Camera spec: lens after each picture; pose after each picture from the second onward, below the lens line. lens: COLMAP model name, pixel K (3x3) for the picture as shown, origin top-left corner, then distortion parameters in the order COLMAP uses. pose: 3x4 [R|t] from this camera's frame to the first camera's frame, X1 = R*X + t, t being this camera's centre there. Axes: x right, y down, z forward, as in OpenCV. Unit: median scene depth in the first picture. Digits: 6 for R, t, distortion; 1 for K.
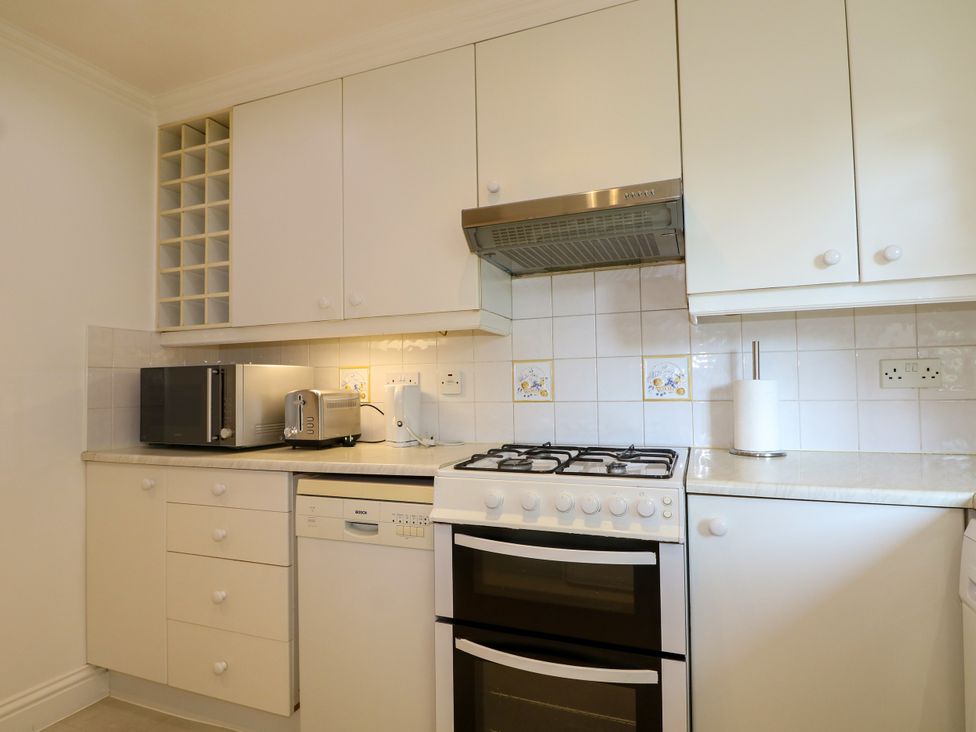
lens RADIAL K [[540.1, 0, 490.0], [0, 540.1, 367.8], [0, 0, 1]] dist [-0.009626, -0.005285]
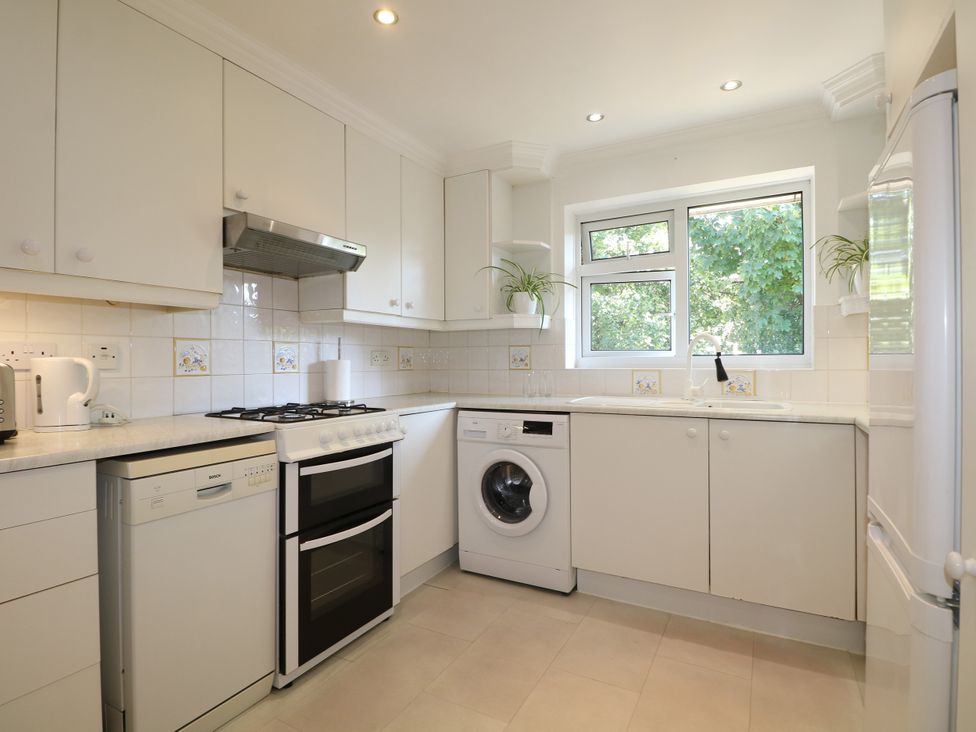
lens RADIAL K [[506.5, 0, 490.4], [0, 506.5, 362.8], [0, 0, 1]] dist [-0.006116, -0.010013]
pose [[0.137878, 0.013556, 0.990356, -1.068281], [-0.032102, 0.999442, -0.009211, 0.031588], [-0.989929, -0.030522, 0.138236, 0.300606]]
